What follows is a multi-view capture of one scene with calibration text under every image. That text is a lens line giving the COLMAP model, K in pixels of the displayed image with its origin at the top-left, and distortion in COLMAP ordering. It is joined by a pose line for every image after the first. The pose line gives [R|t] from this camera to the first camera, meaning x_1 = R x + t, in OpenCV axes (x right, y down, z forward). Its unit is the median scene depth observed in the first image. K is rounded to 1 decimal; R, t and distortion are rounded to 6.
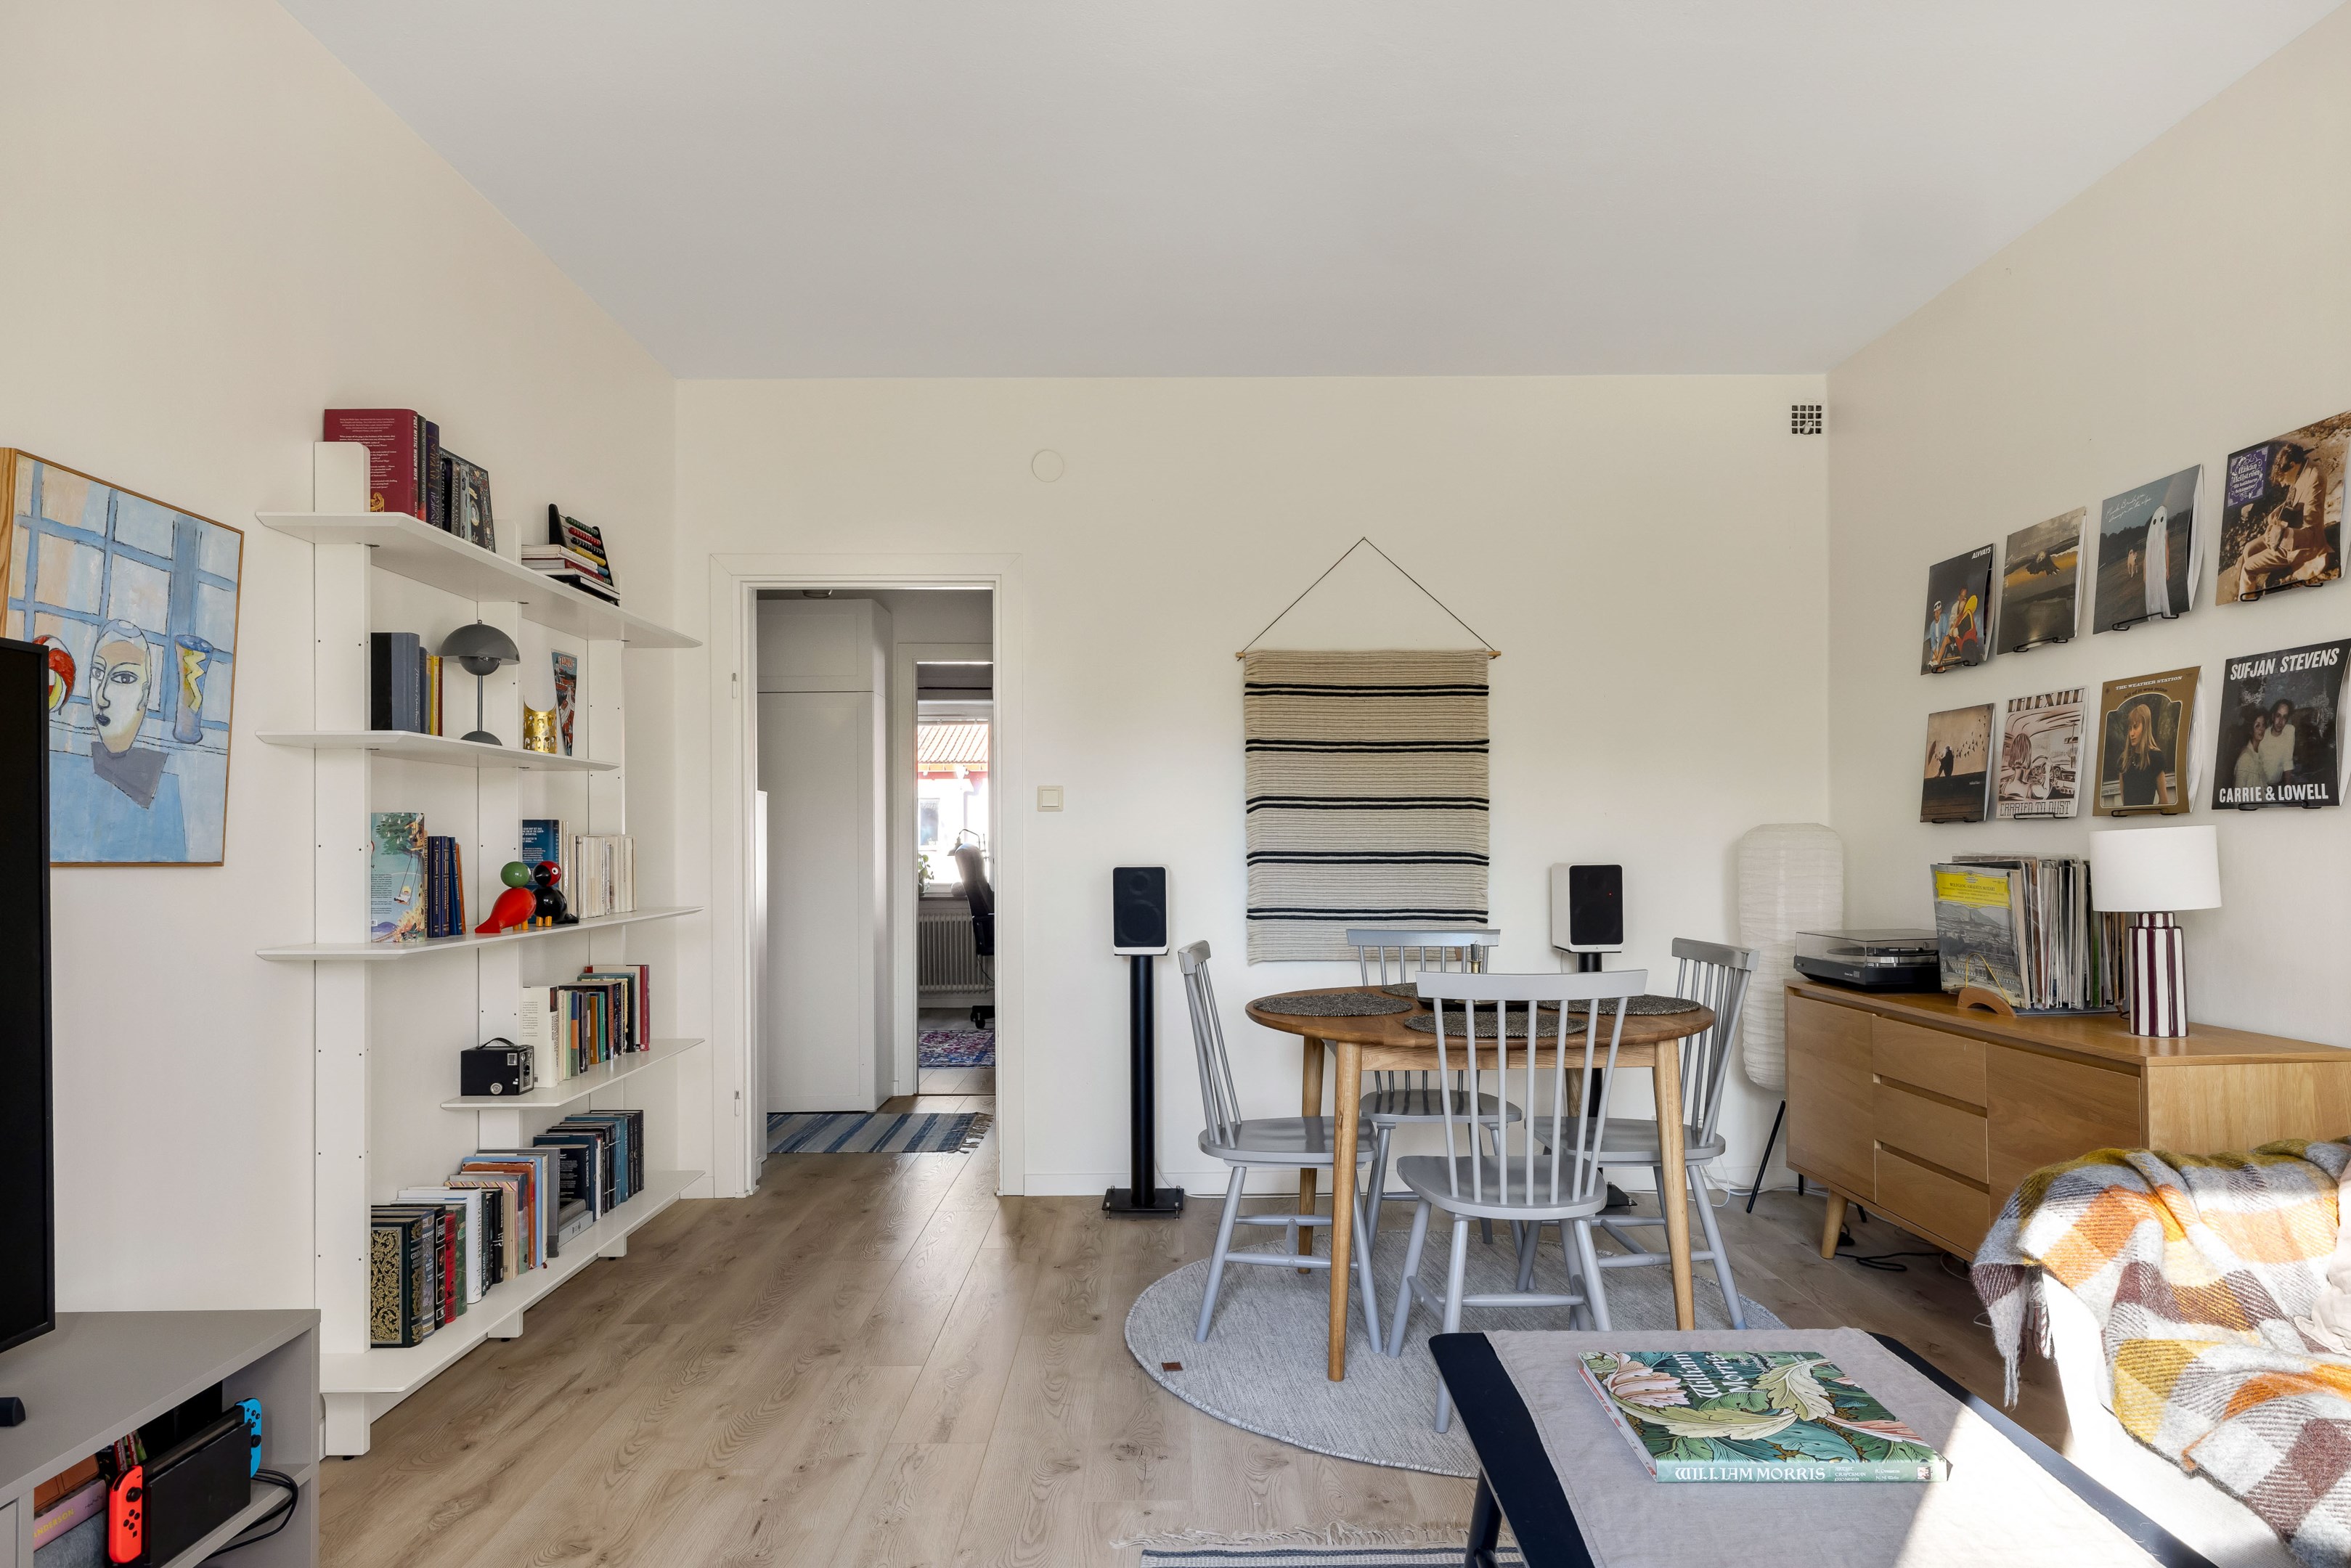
lens RADIAL K [[1411.6, 0, 1173.9], [0, 1411.6, 800.7], [0, 0, 1]] dist [-0.004316, -0.000190]
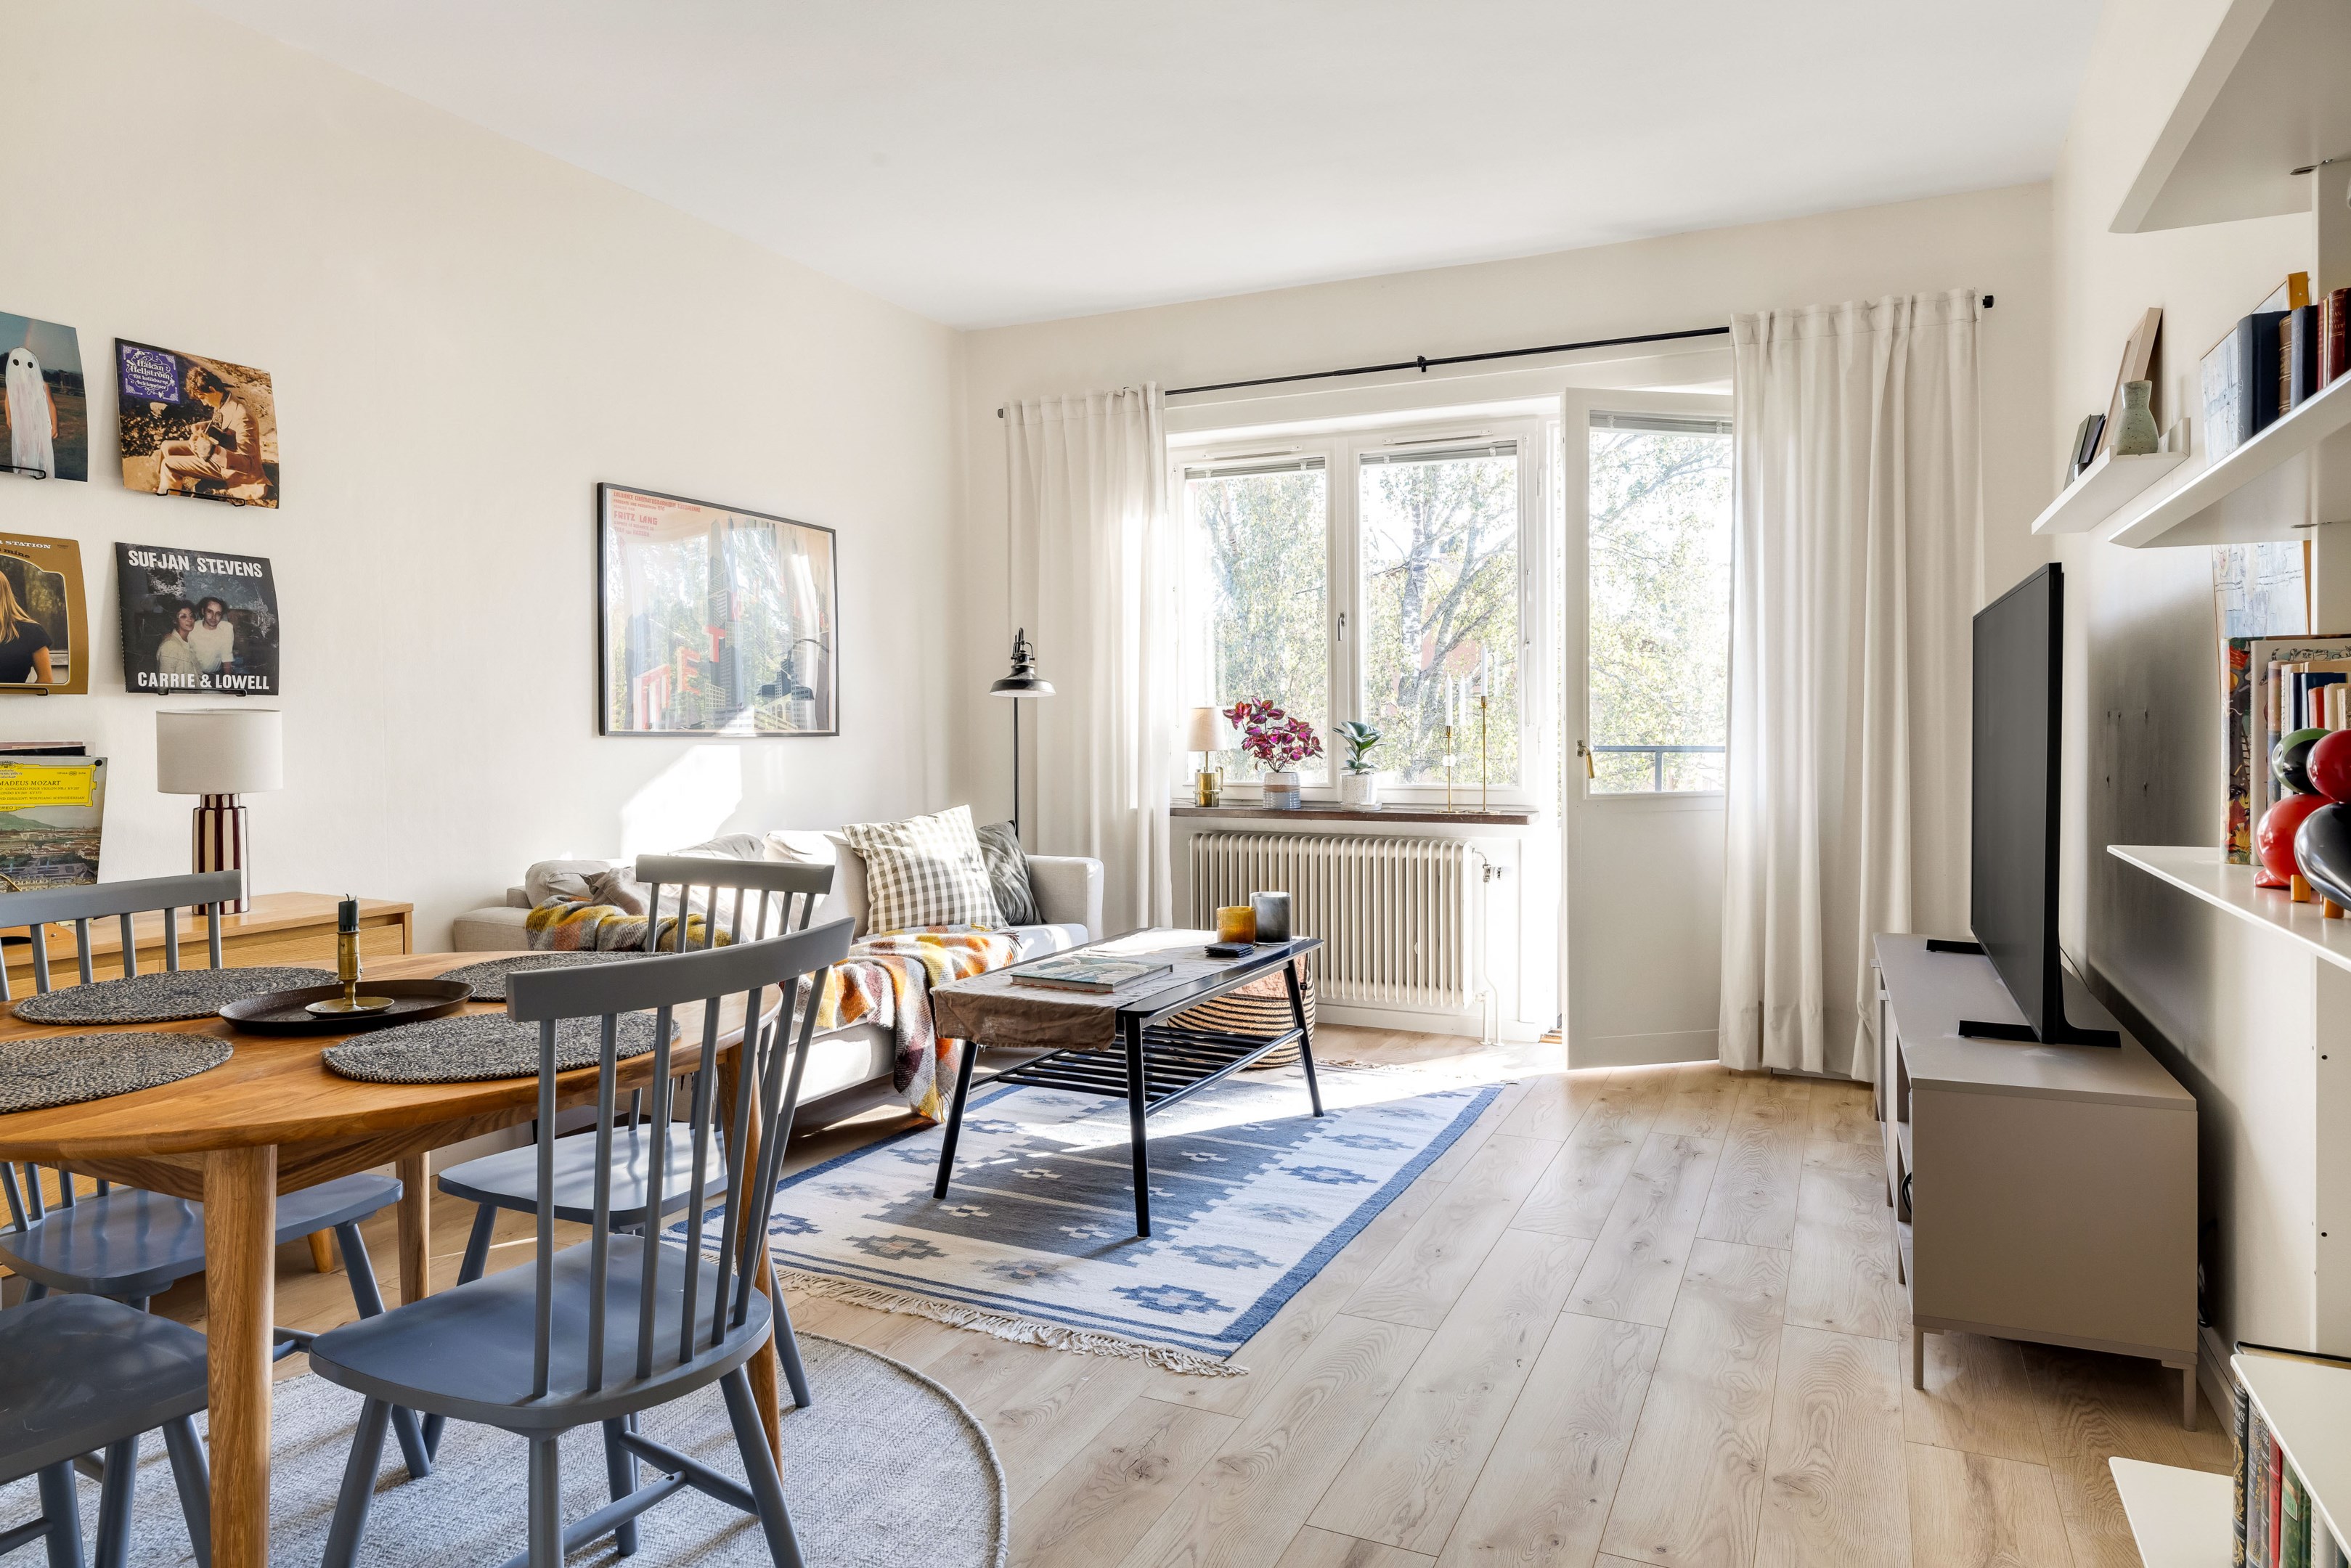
lens RADIAL K [[1411.6, 0, 1175.1], [0, 1411.6, 762.1], [0, 0, 1]] dist [-0.004316, -0.000190]
pose [[-0.903121, -0.004100, 0.429367, -0.376757], [-0.005169, 0.999986, -0.001324, 0.055449], [-0.429355, -0.003415, -0.903129, 1.658577]]
